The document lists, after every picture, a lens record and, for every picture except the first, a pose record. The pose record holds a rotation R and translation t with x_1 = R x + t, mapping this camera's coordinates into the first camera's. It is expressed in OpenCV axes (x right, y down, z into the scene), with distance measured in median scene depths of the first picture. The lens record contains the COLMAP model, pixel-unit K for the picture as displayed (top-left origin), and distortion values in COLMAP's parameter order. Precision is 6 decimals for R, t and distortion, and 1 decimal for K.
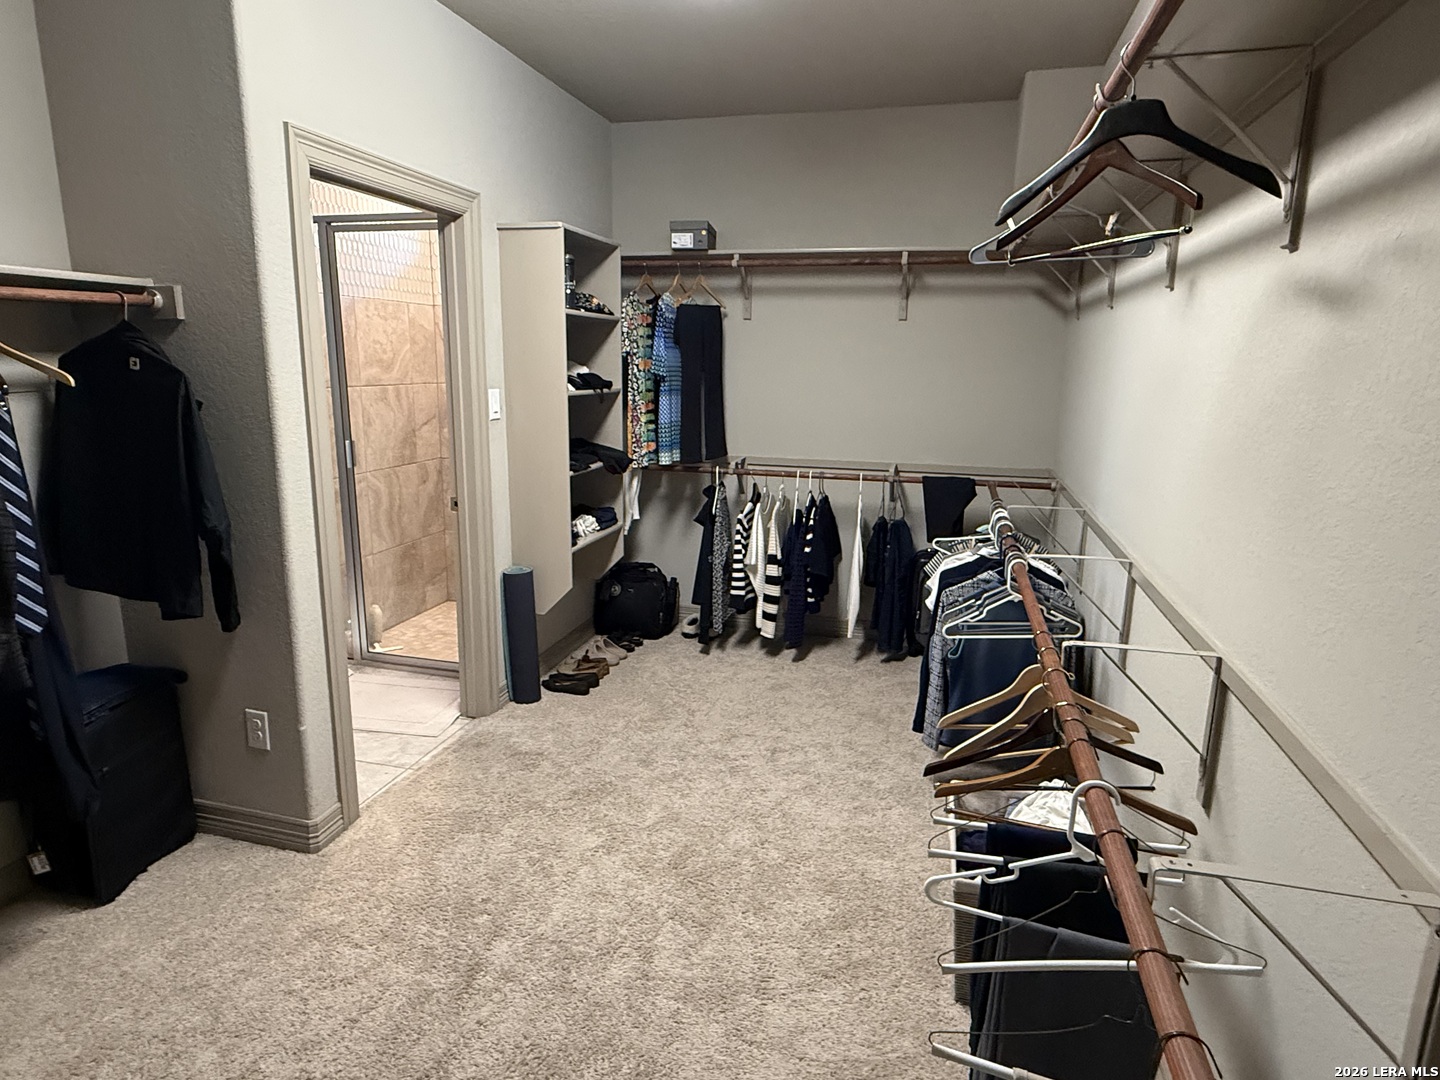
lens RADIAL K [[831.1, 0, 721.2], [0, 831.1, 542.3], [0, 0, 1]] dist [-0.000364, 0.001733]
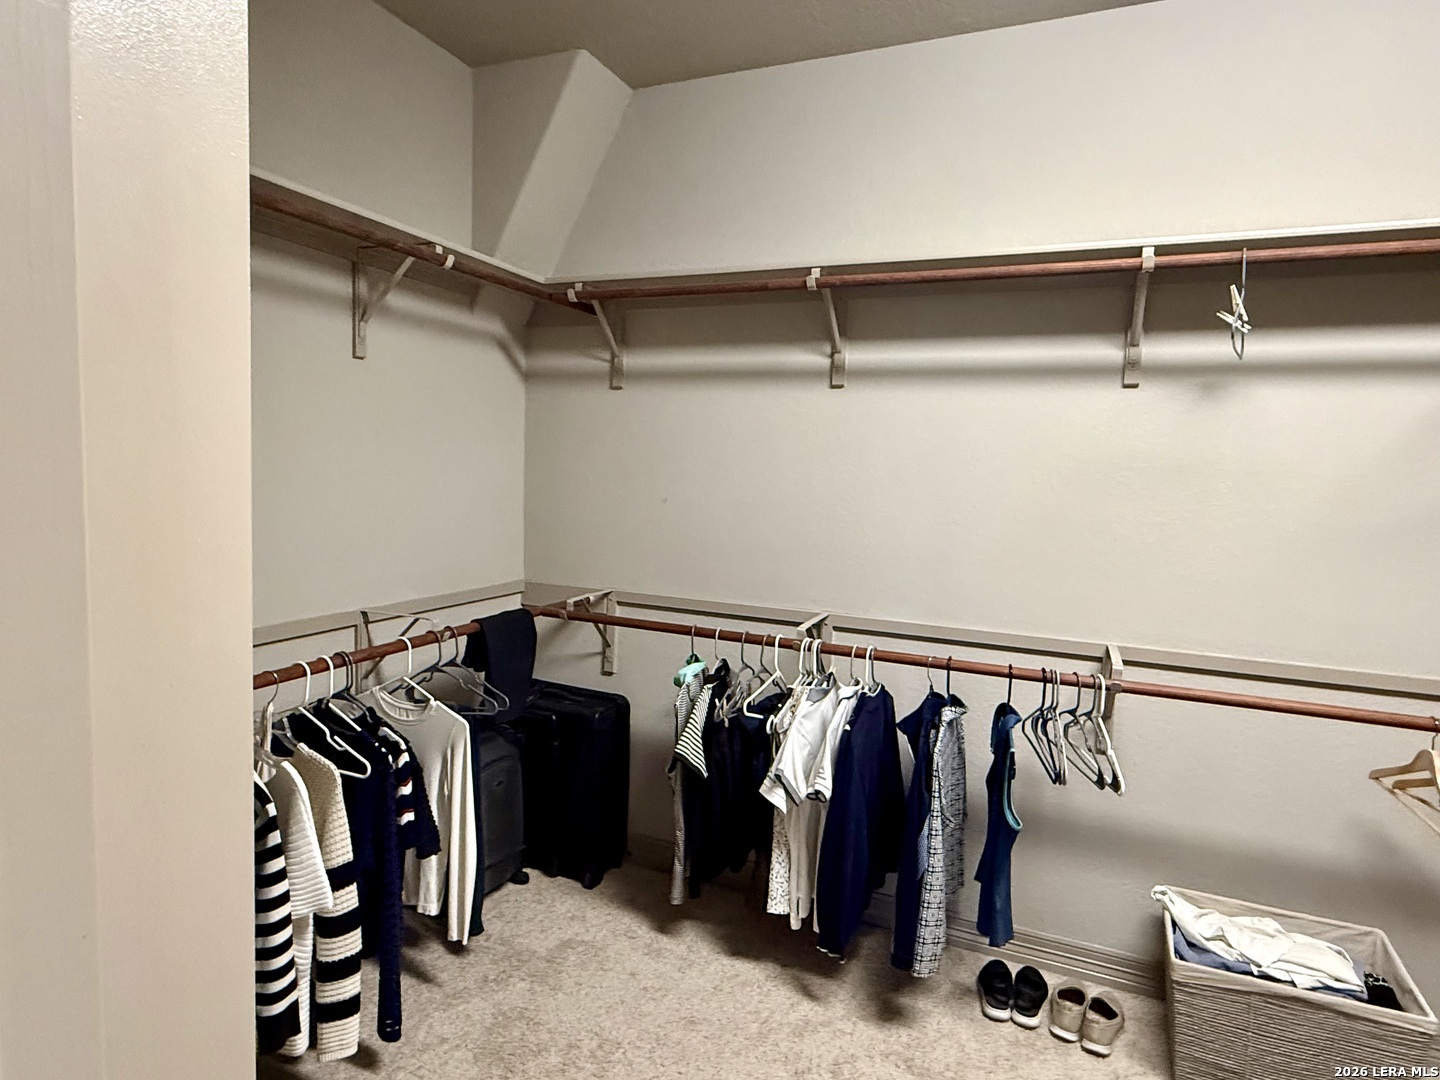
lens RADIAL K [[831.1, 0, 721.2], [0, 831.1, 542.3], [0, 0, 1]] dist [-0.000364, 0.001733]
pose [[0.153045, -0.099646, 0.983182, -0.316889], [0.174351, 0.982019, 0.072388, -0.147167], [-0.972717, 0.160340, 0.167667, 0.706671]]
